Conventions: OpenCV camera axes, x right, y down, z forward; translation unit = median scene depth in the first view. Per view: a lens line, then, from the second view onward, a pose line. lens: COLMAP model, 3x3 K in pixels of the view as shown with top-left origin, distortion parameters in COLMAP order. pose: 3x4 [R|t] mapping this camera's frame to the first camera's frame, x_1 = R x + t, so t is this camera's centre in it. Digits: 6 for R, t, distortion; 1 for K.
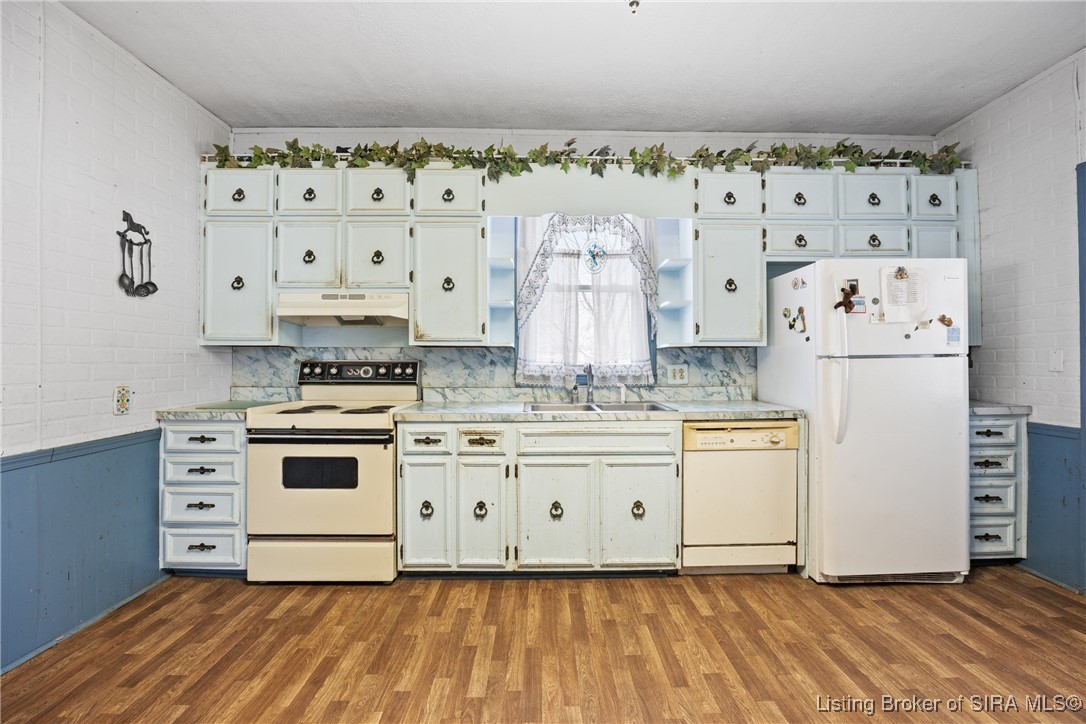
lens RADIAL K [[461.4, 0, 539.7], [0, 461.4, 363.5], [0, 0, 1]] dist [-0.016596, 0.000973]
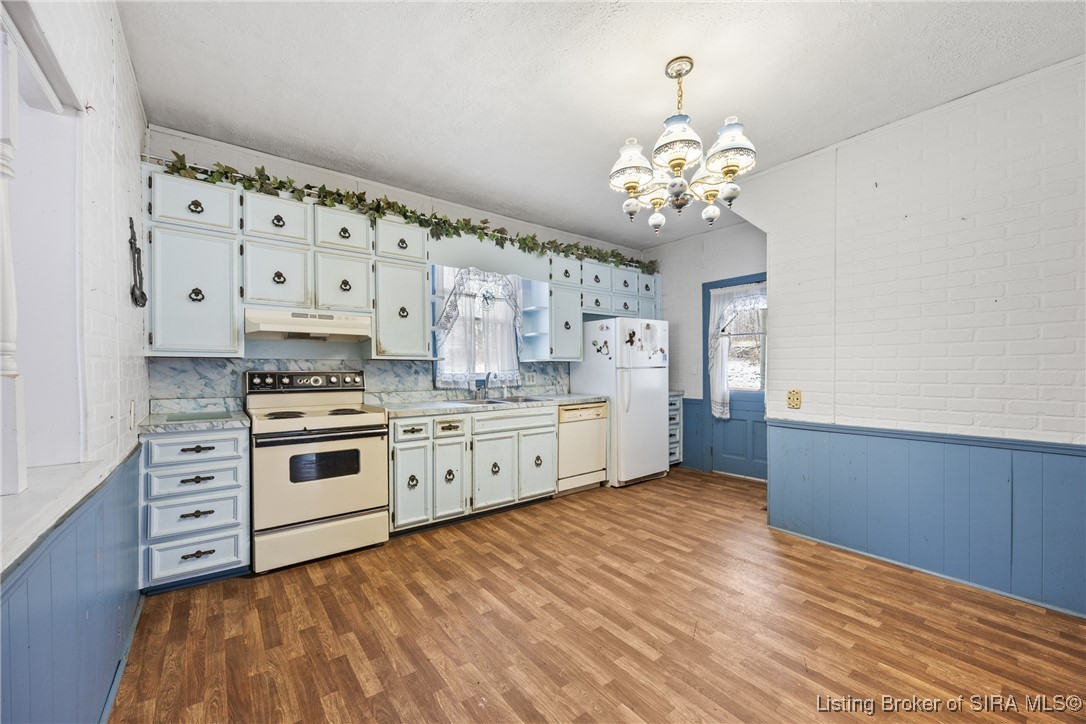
lens RADIAL K [[416.0, 0, 527.4], [0, 416.0, 375.2], [0, 0, 1]] dist [0.000132, 0.001223]
pose [[0.816668, -0.011807, 0.576987, -0.662760], [0.004938, 0.999897, 0.013471, -0.009082], [-0.577086, -0.008152, 0.816642, -0.185350]]
